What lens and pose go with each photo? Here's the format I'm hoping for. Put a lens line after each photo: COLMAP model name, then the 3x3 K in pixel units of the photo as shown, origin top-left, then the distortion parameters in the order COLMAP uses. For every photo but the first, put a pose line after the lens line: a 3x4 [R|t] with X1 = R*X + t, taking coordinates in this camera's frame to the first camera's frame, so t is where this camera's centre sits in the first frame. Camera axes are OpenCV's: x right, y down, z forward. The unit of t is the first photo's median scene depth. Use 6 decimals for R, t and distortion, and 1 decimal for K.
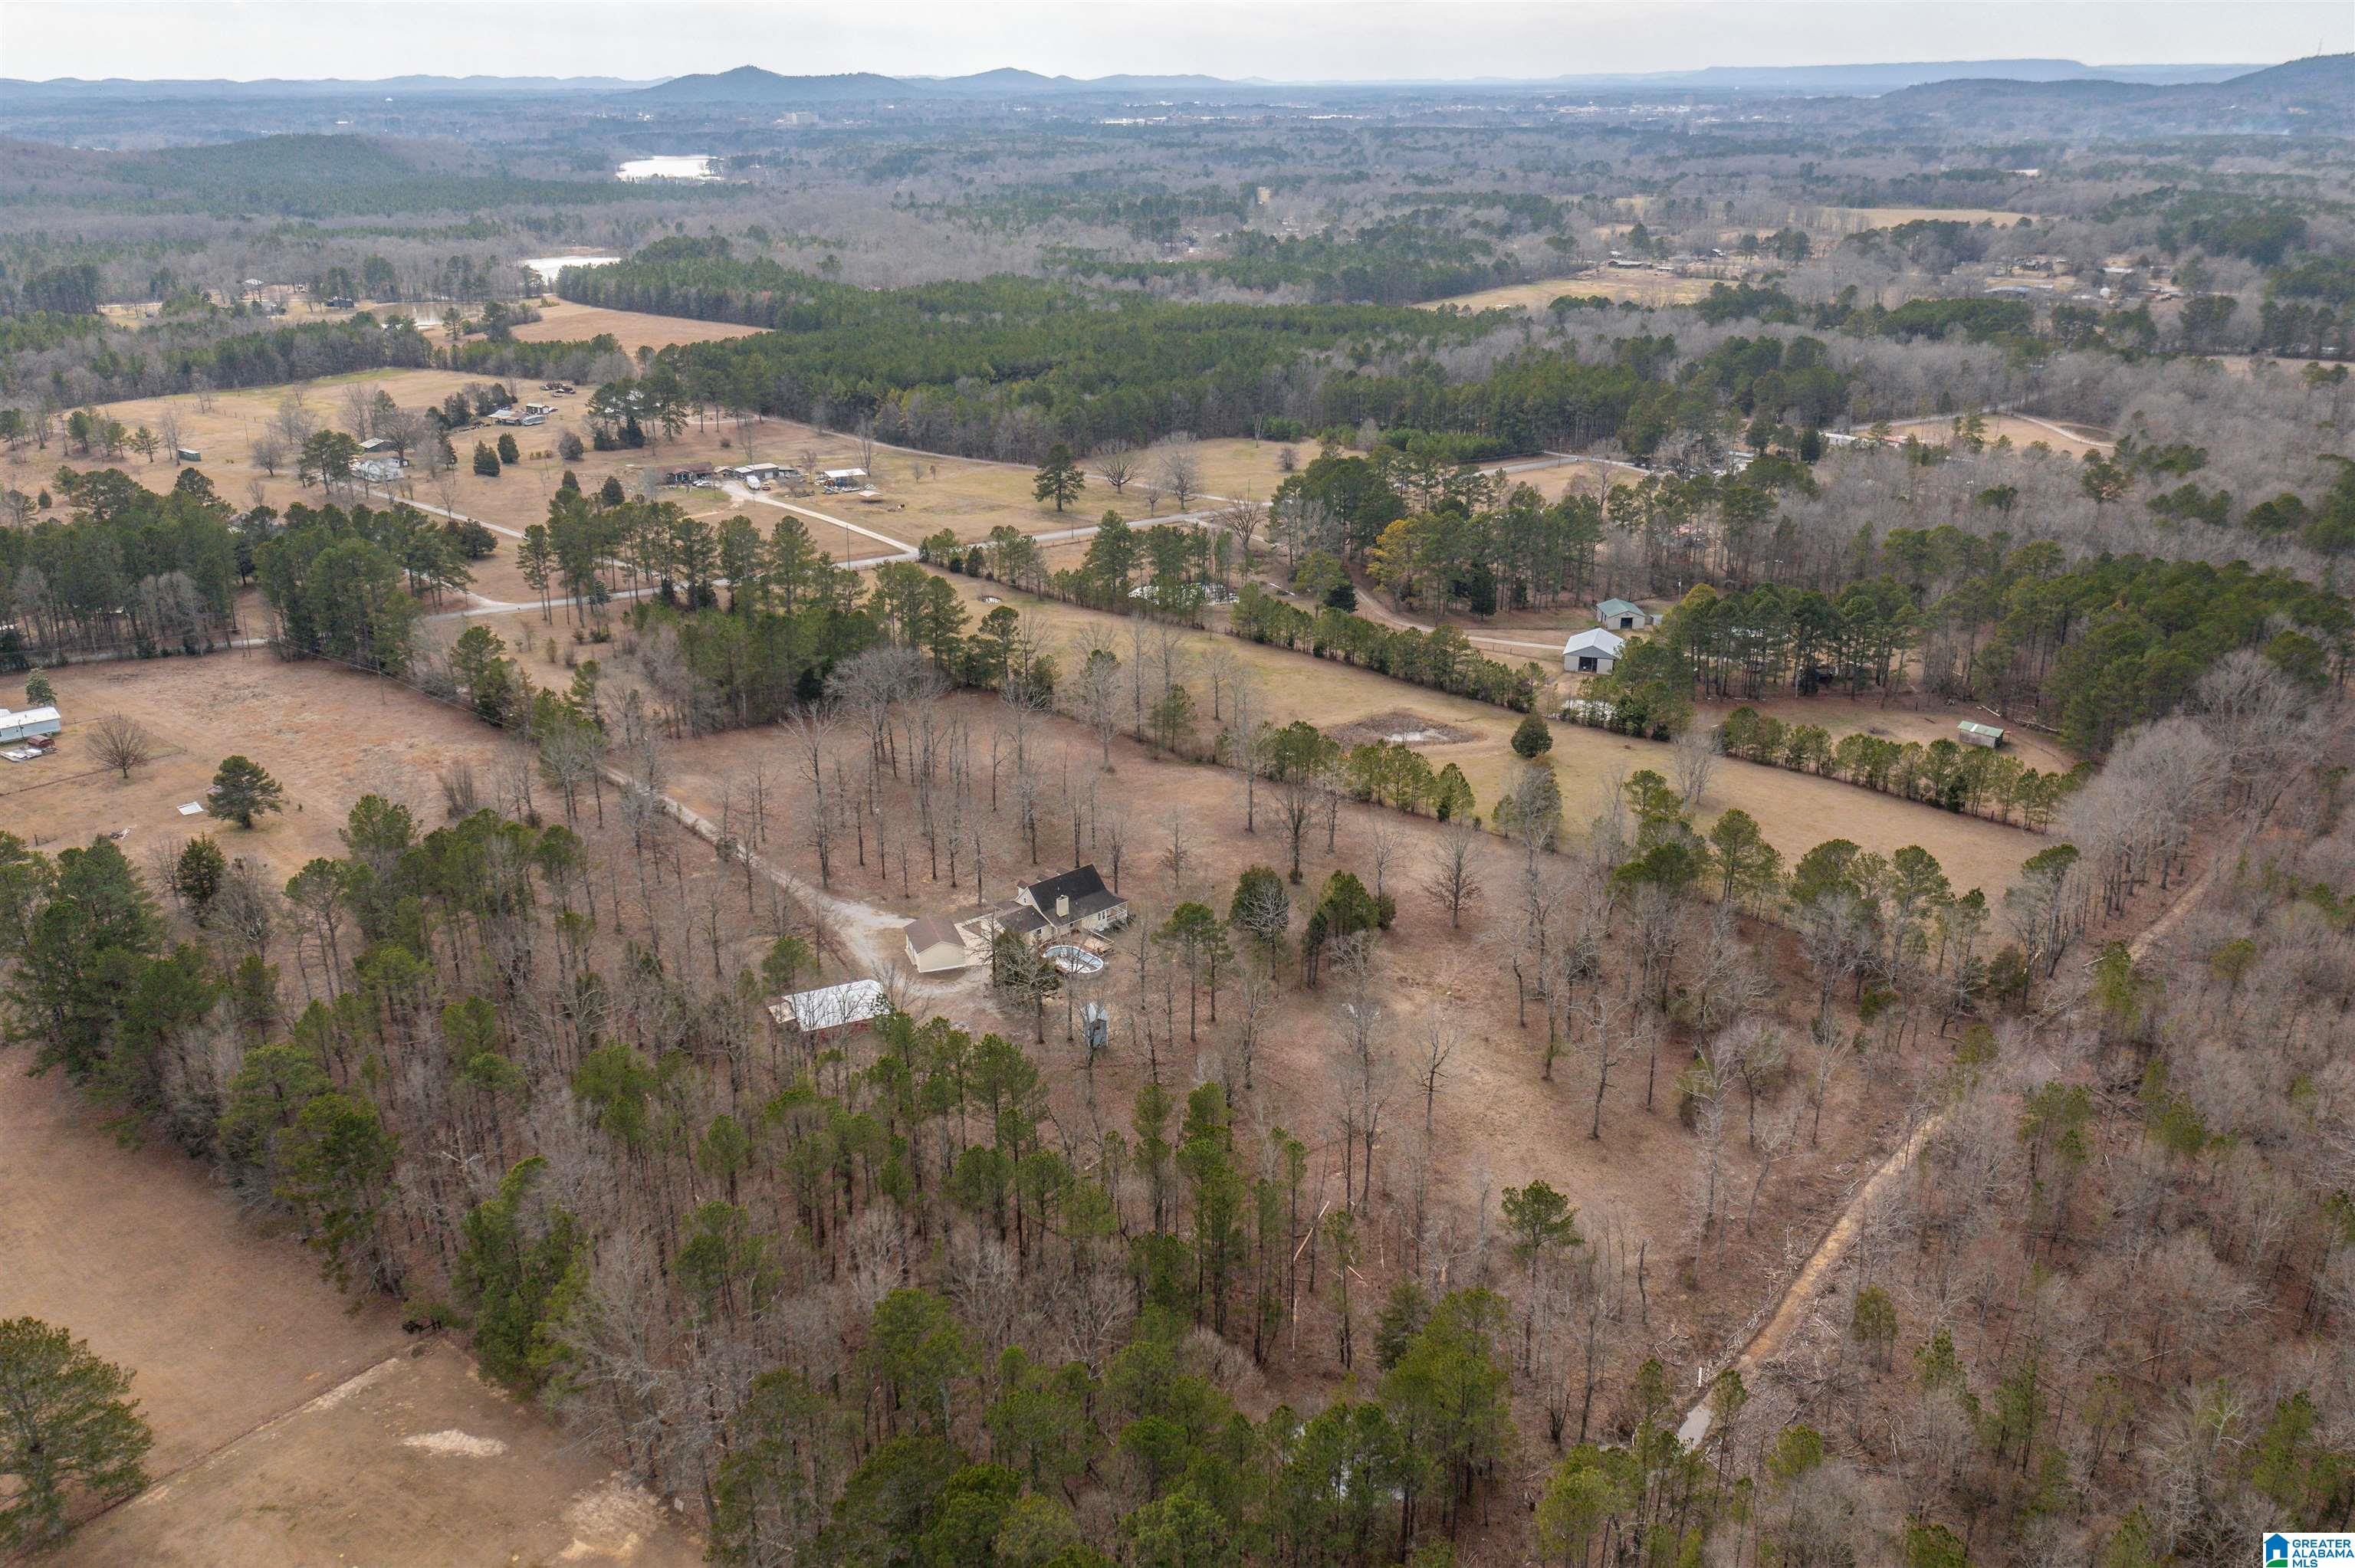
lens RADIAL K [[1867.5, 0, 1179.8], [0, 1867.5, 790.0], [0, 0, 1]] dist [-0.000932, 0.003718]
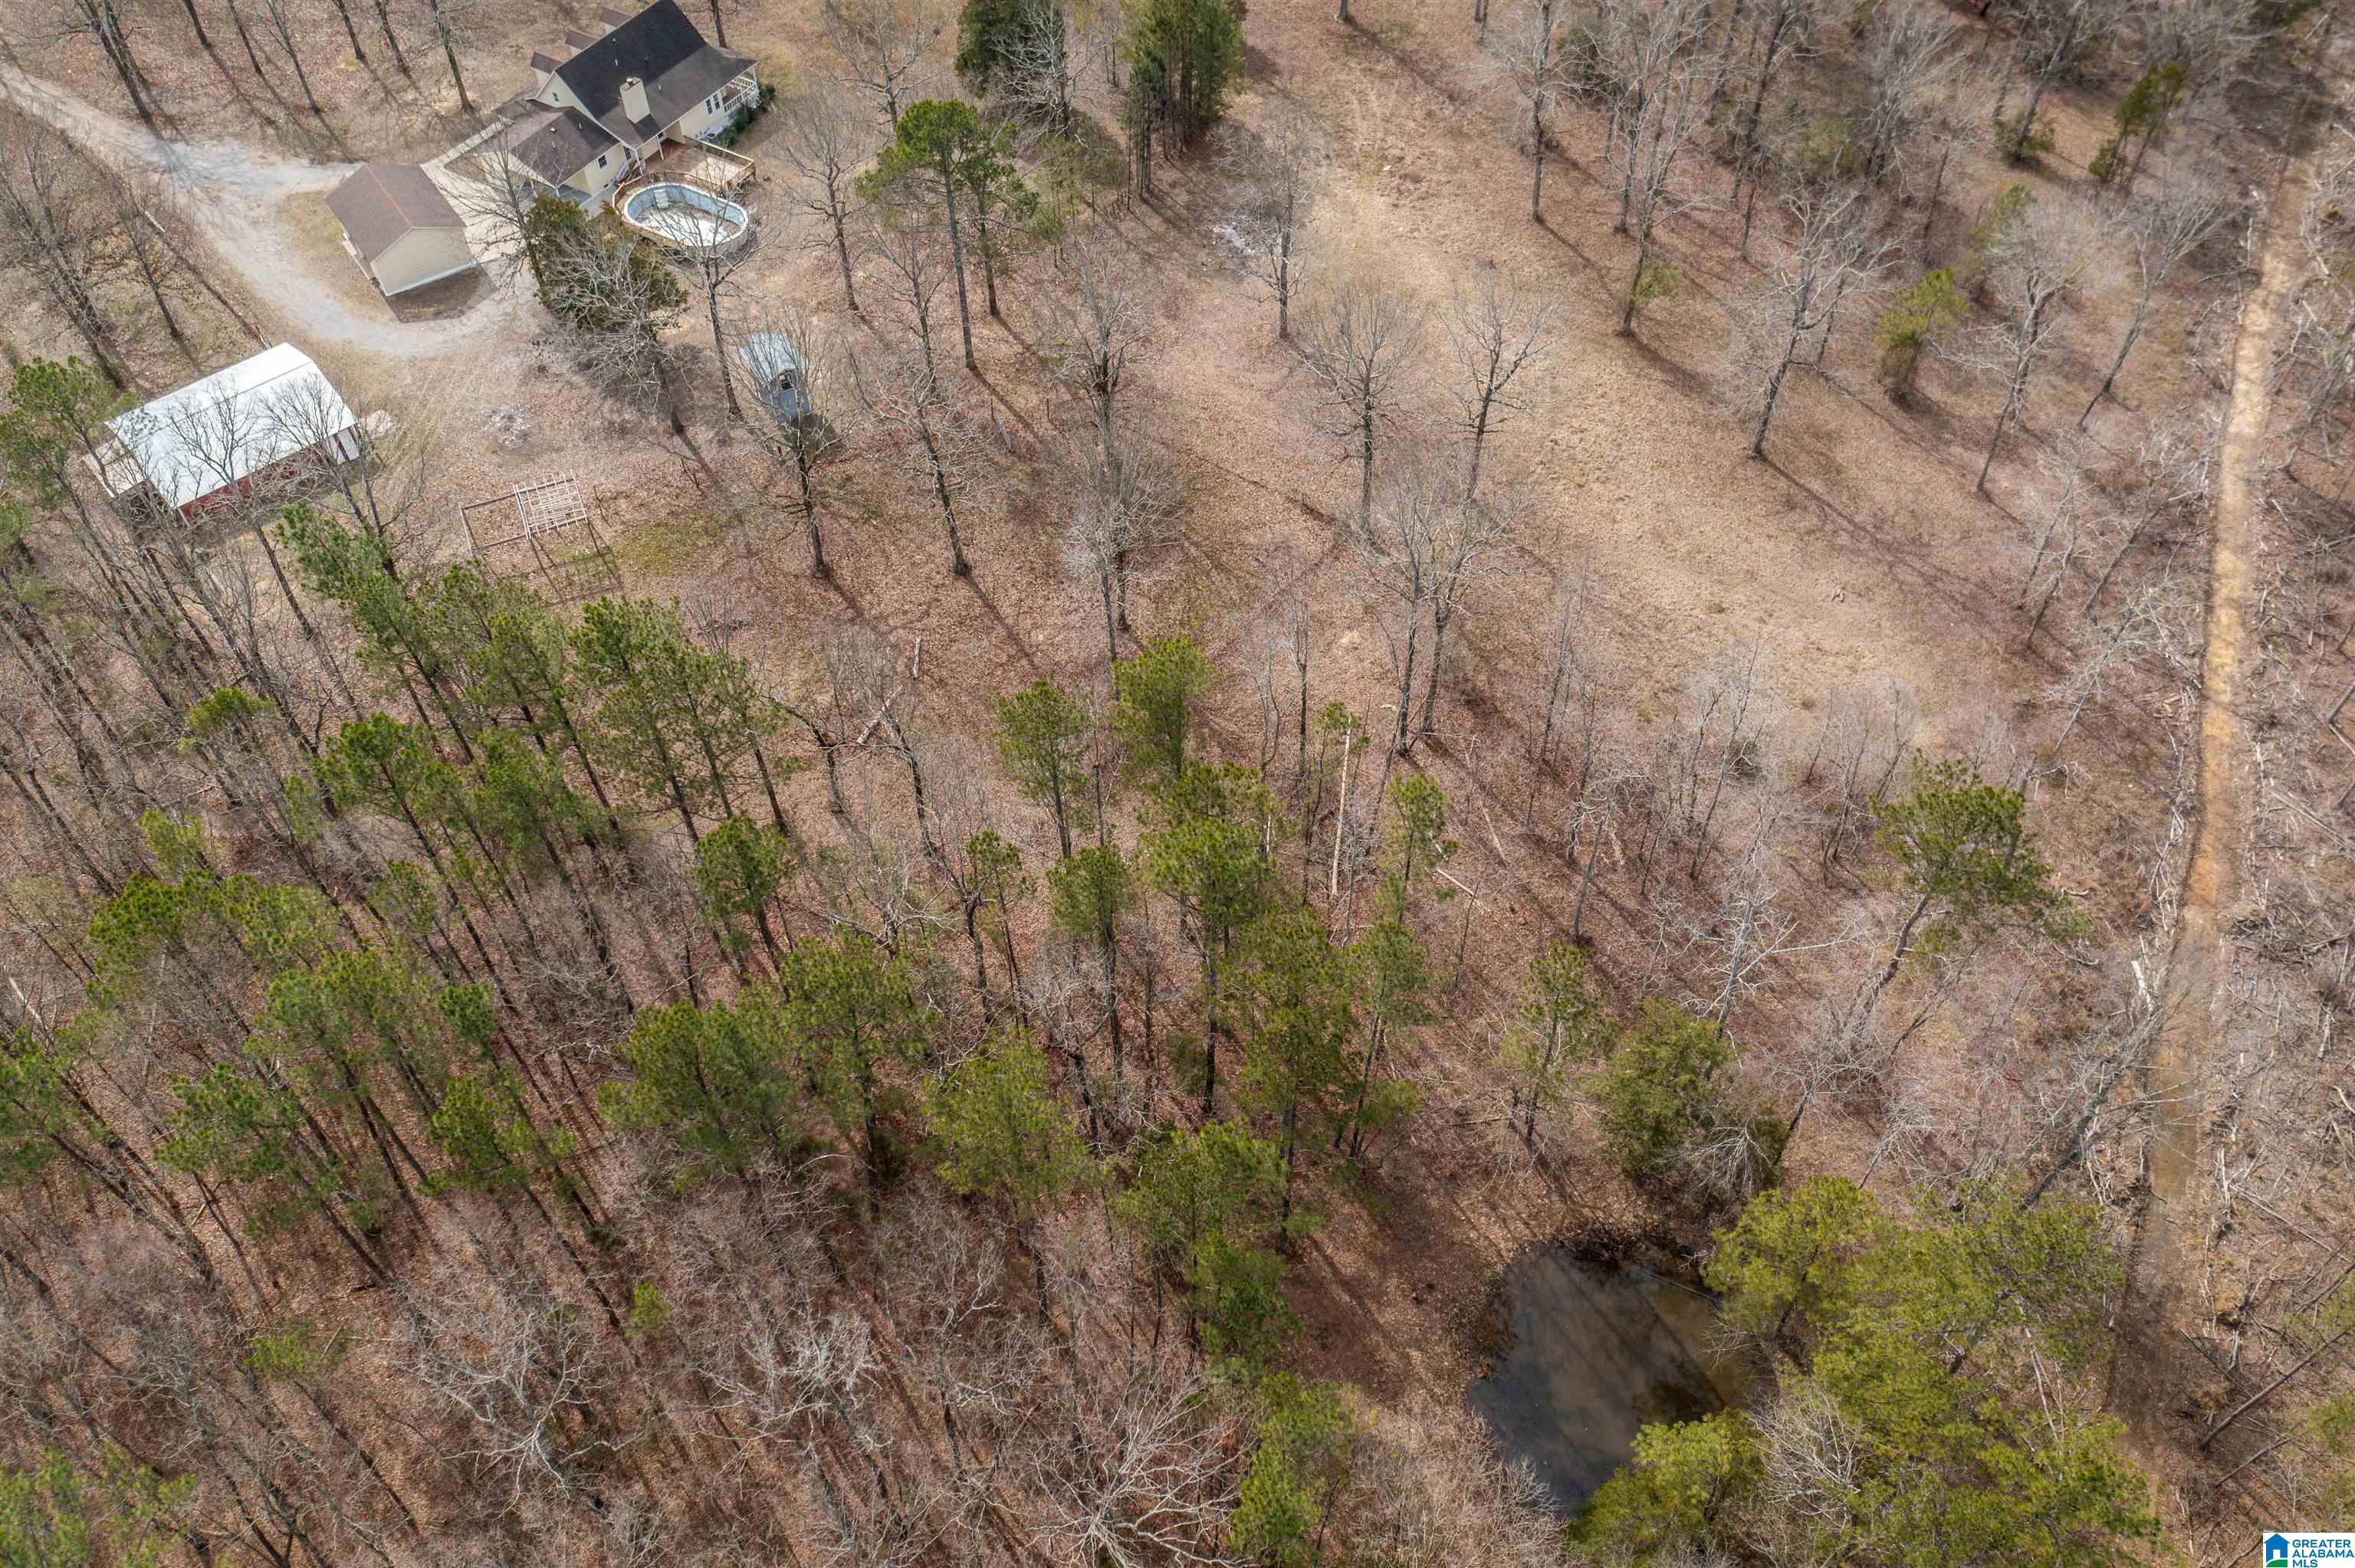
lens RADIAL K [[1867.5, 0, 1181.0], [0, 1867.5, 786.6], [0, 0, 1]] dist [-0.000932, 0.003718]
pose [[0.964238, -0.211972, 0.159103, -0.039750], [0.103818, 0.854405, 0.509131, -0.021948], [-0.243860, -0.474406, 0.845855, 0.442404]]
